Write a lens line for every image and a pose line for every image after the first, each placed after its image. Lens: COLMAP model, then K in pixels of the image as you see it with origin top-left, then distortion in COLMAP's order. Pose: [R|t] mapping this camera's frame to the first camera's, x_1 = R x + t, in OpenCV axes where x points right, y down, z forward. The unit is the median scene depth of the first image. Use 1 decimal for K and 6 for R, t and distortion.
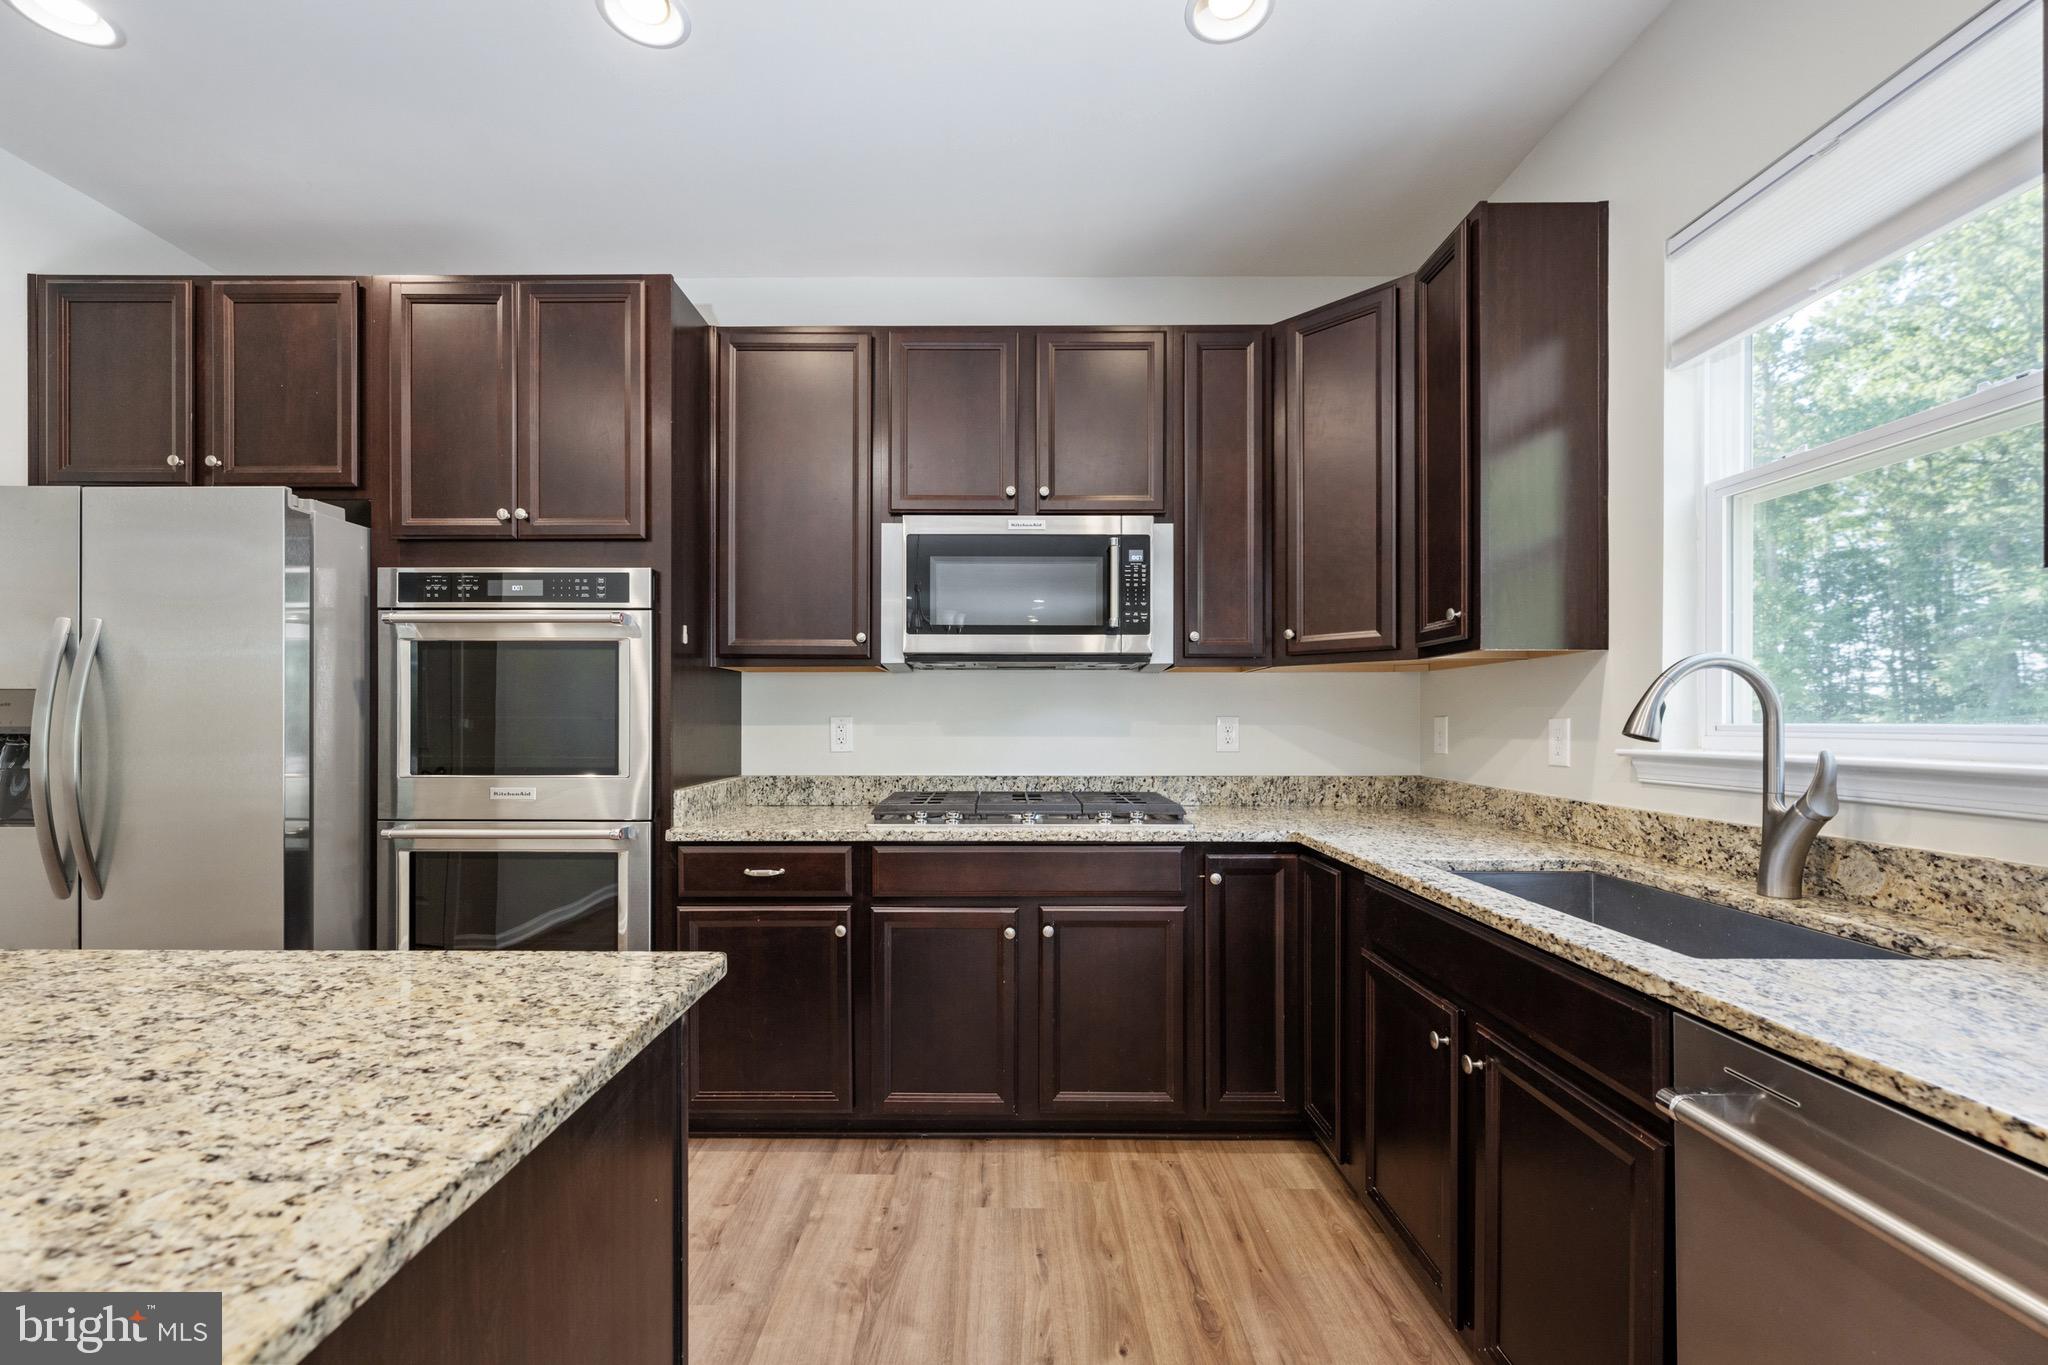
lens RADIAL K [[840.2, 0, 1013.9], [0, 840.2, 723.6], [0, 0, 1]] dist [-0.003586, 0.000619]
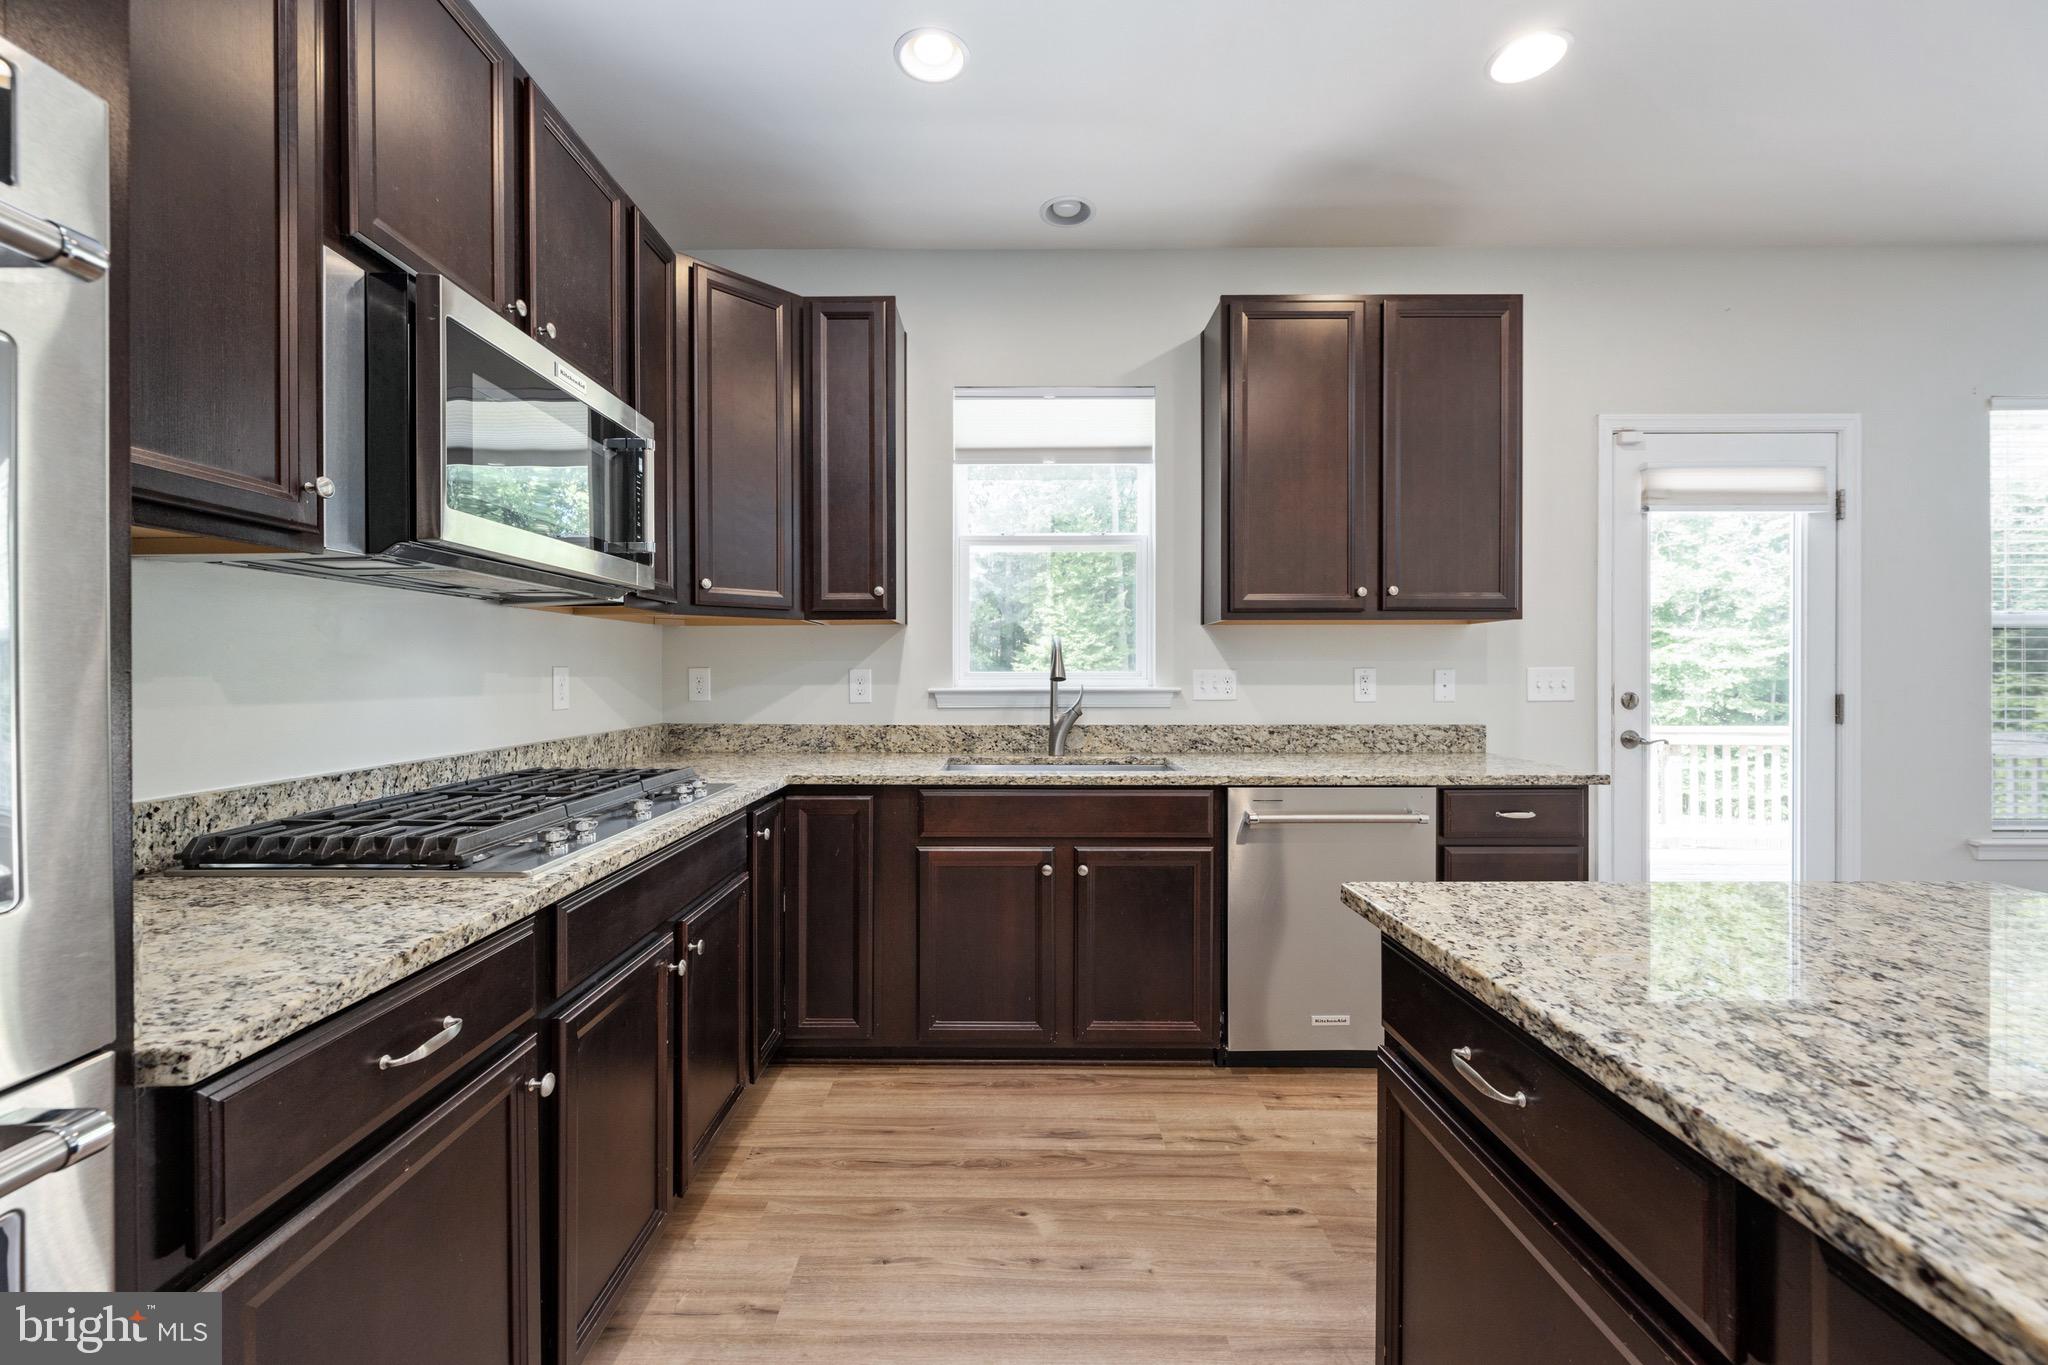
lens RADIAL K [[816.6, 0, 1016.6], [0, 816.6, 685.2], [0, 0, 1]] dist [-0.002095, -0.000078]
pose [[-0.006837, -0.018449, 0.999806, -0.699906], [0.006188, 0.999810, 0.018491, -0.002653], [-0.999957, 0.006313, -0.006722, 0.716808]]
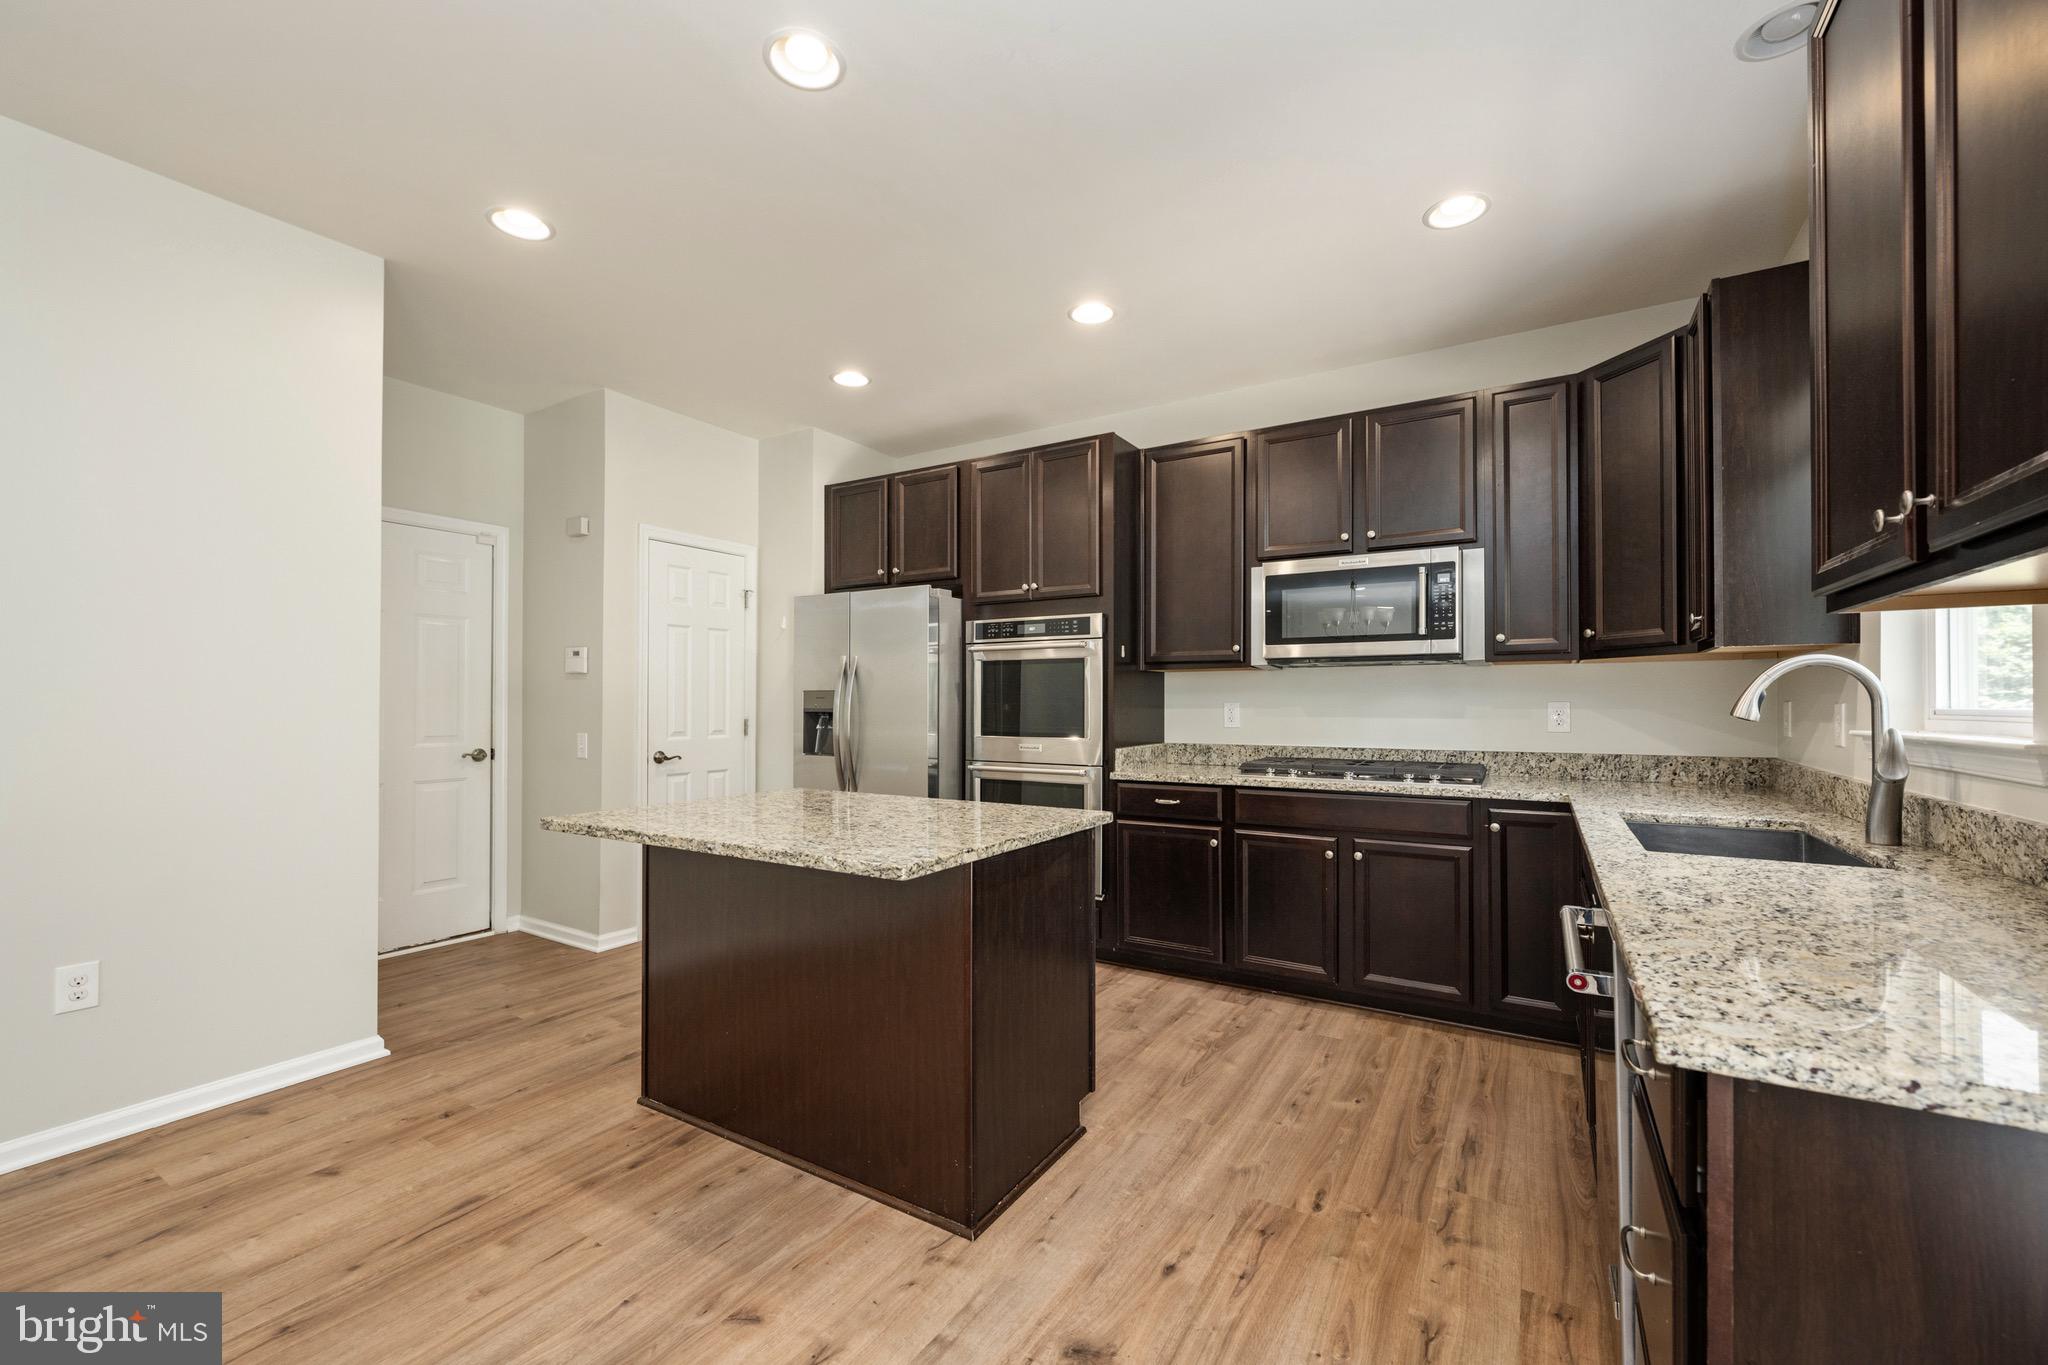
lens RADIAL K [[840.2, 0, 1013.9], [0, 840.2, 723.6], [0, 0, 1]] dist [-0.003586, 0.000619]
pose [[0.849235, 0.011221, -0.527896, 0.289955], [-0.001482, 0.999821, 0.018868, 0.001117], [0.528013, -0.015241, 0.849100, -0.489075]]
